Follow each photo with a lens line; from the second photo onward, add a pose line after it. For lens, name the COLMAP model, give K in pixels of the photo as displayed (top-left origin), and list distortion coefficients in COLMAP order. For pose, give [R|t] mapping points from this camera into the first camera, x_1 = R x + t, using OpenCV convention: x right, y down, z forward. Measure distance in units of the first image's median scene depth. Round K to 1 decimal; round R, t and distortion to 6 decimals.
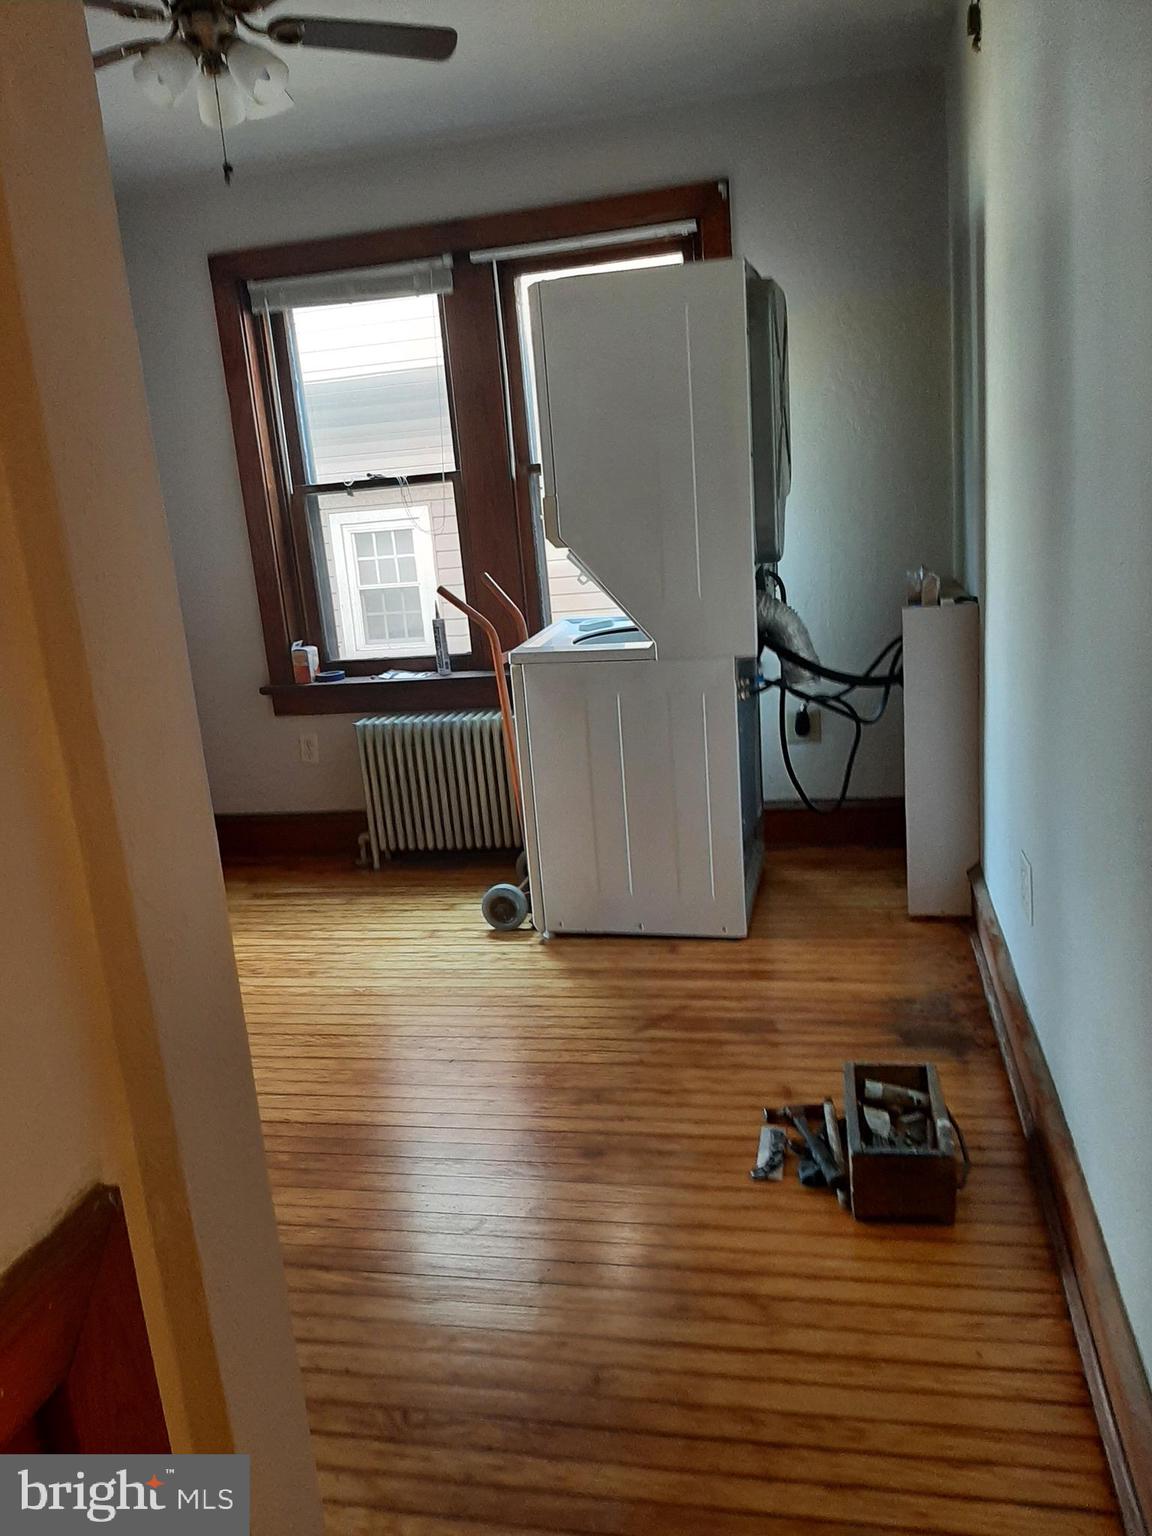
lens RADIAL K [[1176.7, 0, 577.1], [0, 1176.7, 771.4], [0, 0, 1]] dist [0.022541, -0.010331]
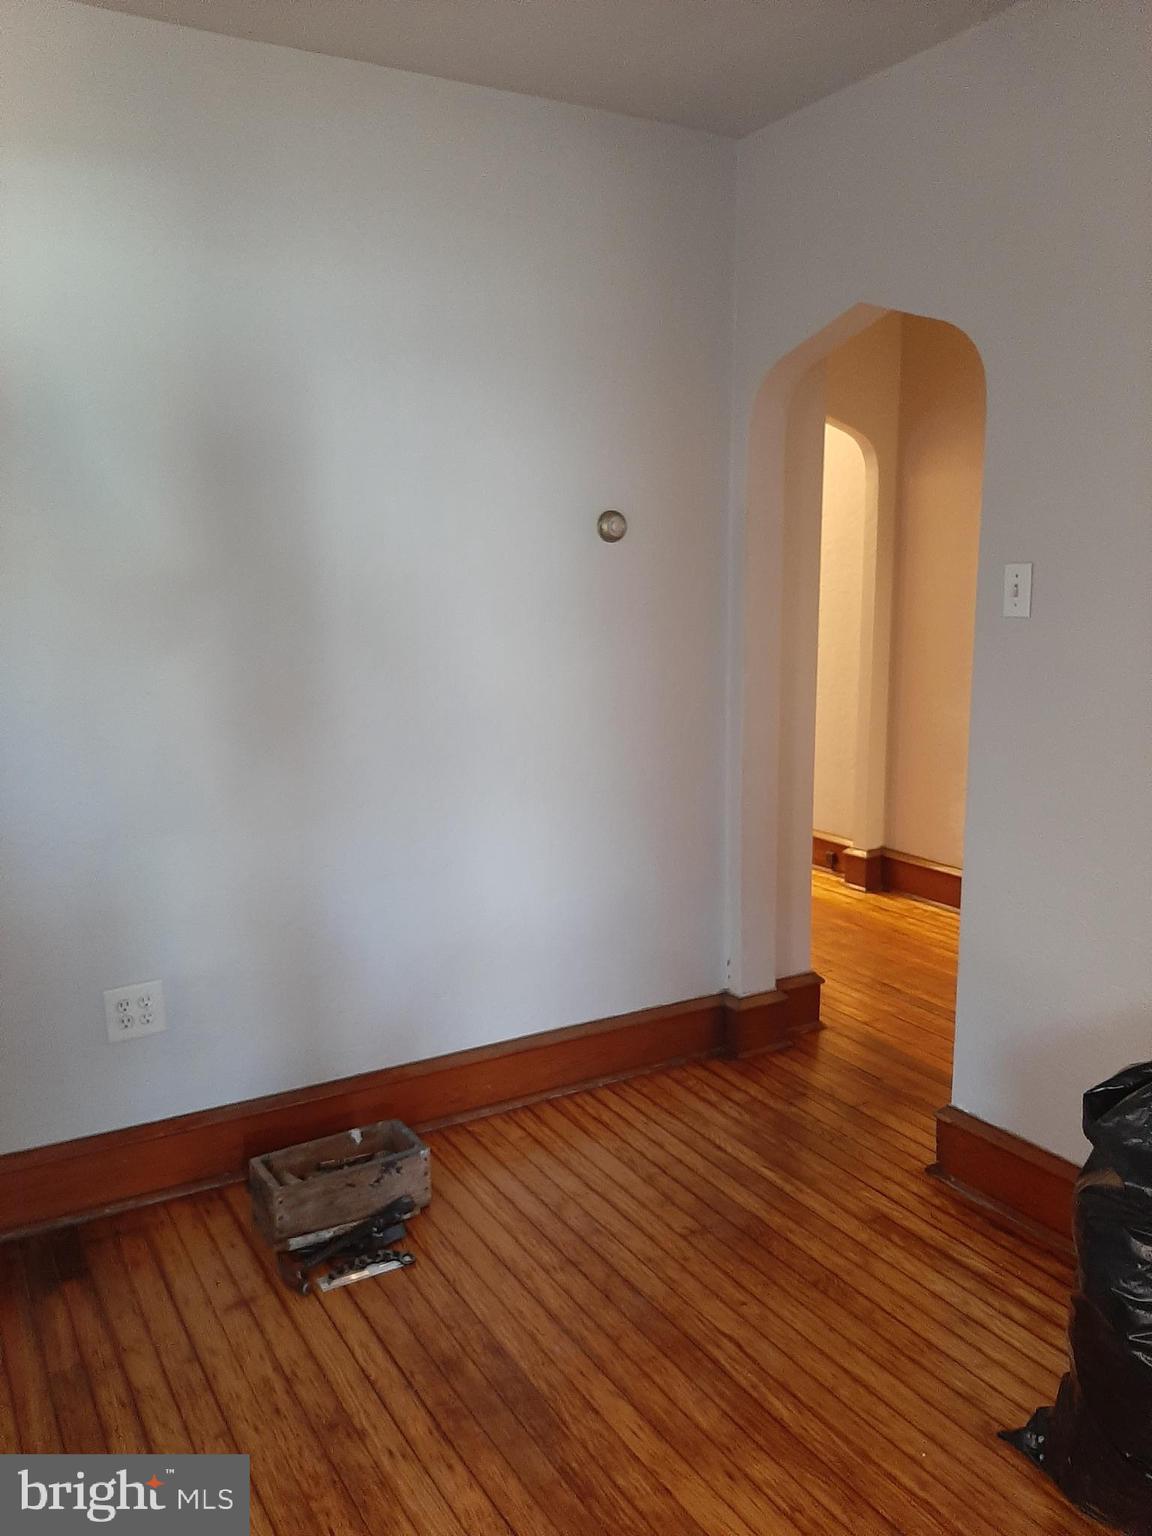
lens RADIAL K [[1176.7, 0, 576.3], [0, 1176.7, 768.3], [0, 0, 1]] dist [0.022541, -0.010331]
pose [[-0.668405, -0.020804, 0.743507, -0.826156], [0.240535, 0.939851, 0.242536, -0.332791], [-0.703831, 0.340952, -0.623197, 1.606349]]
